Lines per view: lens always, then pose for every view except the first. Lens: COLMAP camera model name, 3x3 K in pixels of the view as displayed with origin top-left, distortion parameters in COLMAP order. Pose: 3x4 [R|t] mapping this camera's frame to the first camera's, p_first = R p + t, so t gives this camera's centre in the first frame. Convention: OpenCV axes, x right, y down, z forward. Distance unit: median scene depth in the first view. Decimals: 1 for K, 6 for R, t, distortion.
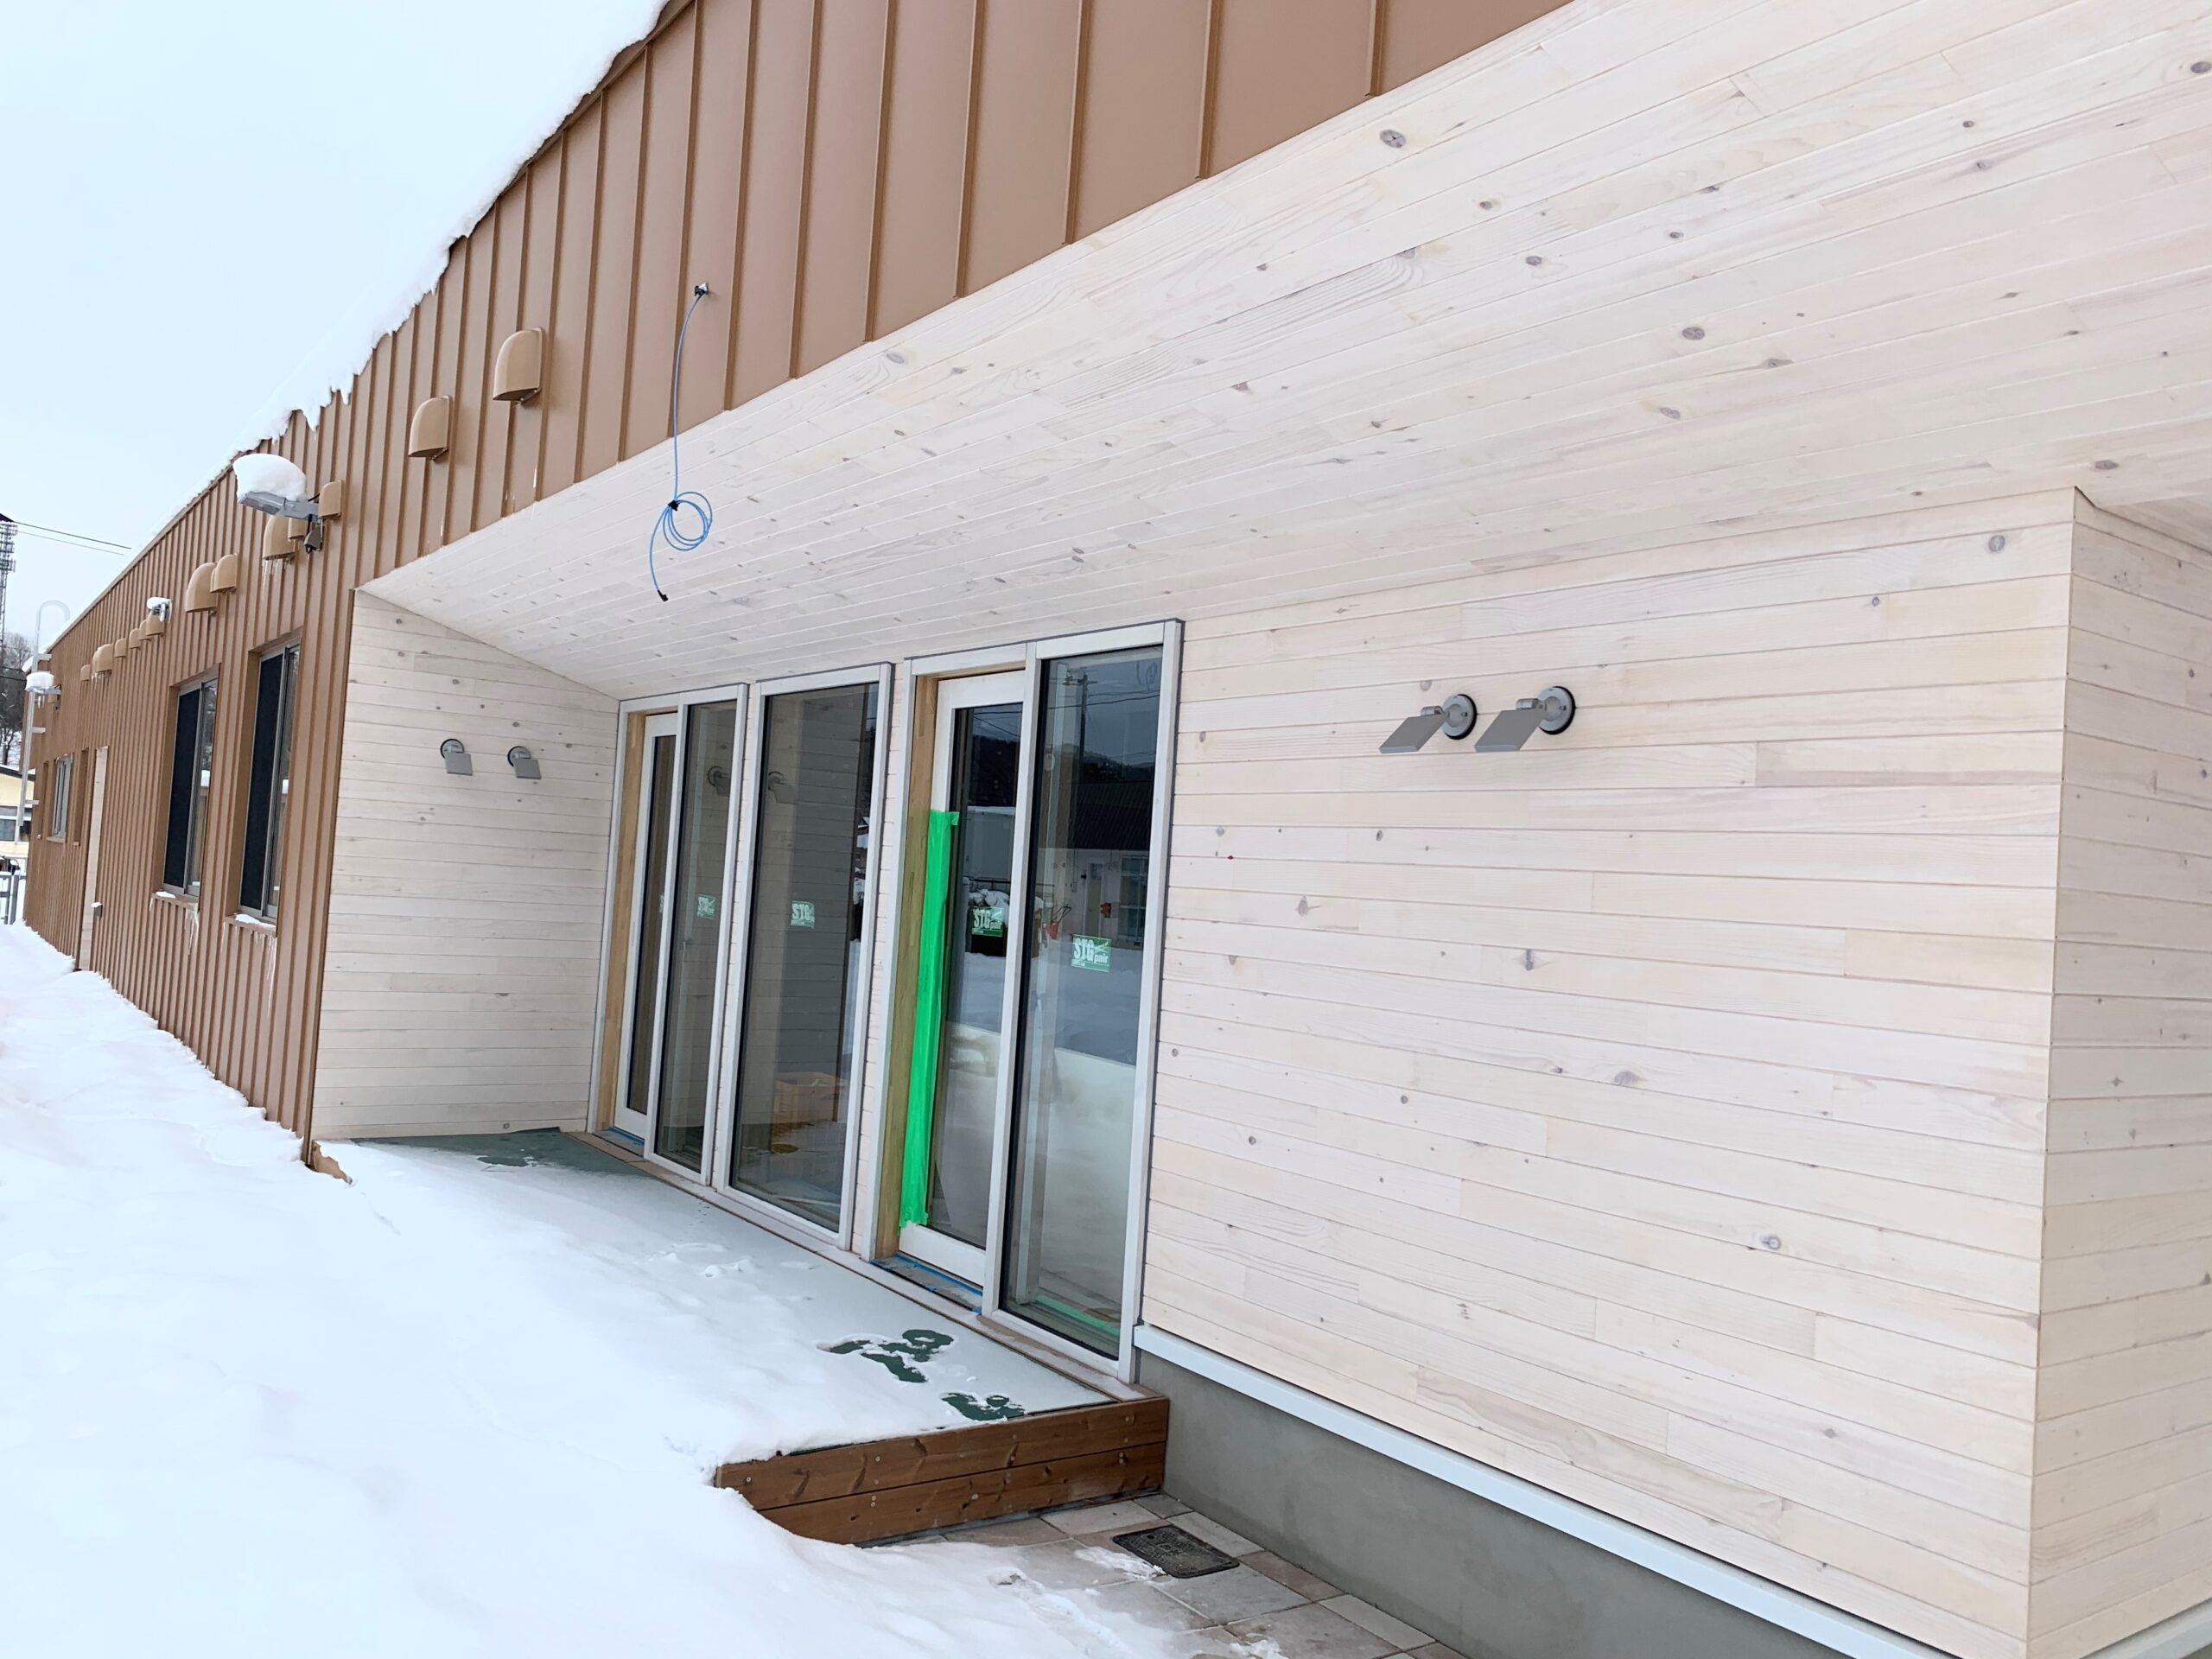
lens RADIAL K [[1686.1, 0, 1106.0], [0, 1686.1, 829.5], [0, 0, 1]] dist [0.117734, -0.194579]
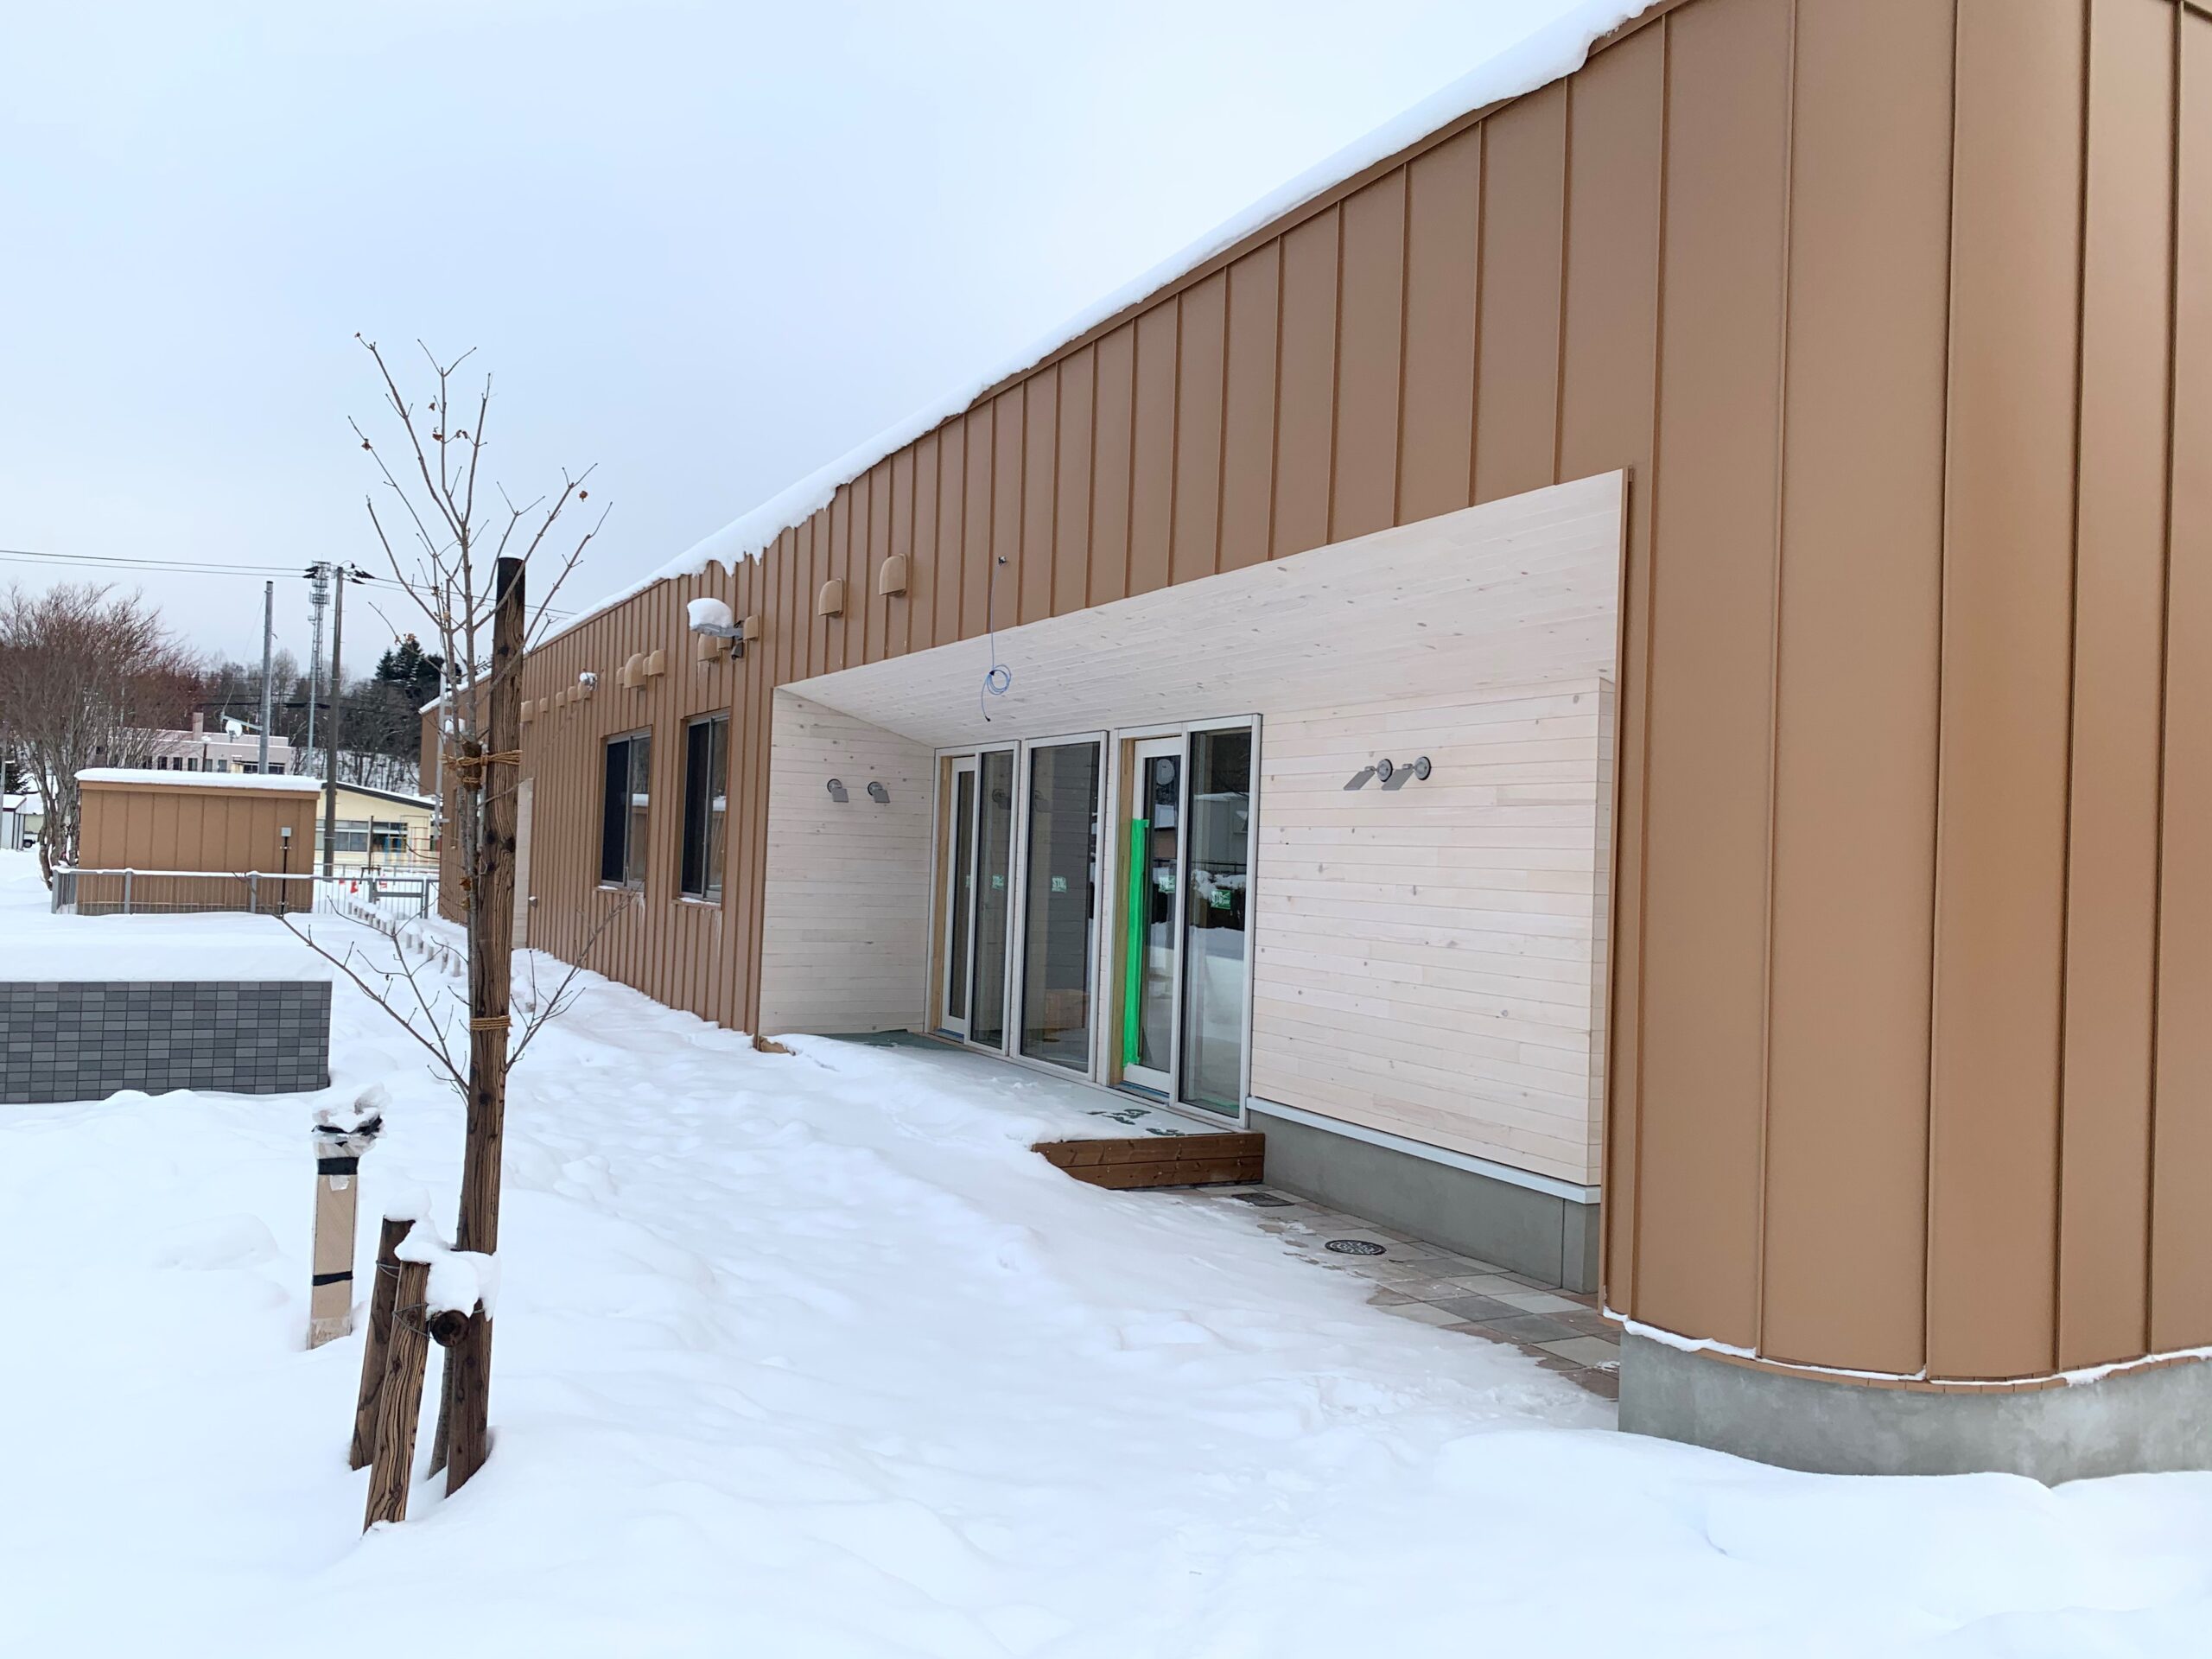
lens RADIAL K [[1686.1, 0, 1106.0], [0, 1686.1, 829.5], [0, 0, 1]] dist [0.117734, -0.194579]
pose [[0.989453, -0.032194, -0.141232, 0.162472], [0.033828, 0.999385, 0.009184, -0.026517], [0.140849, -0.013865, 0.989934, -1.012085]]
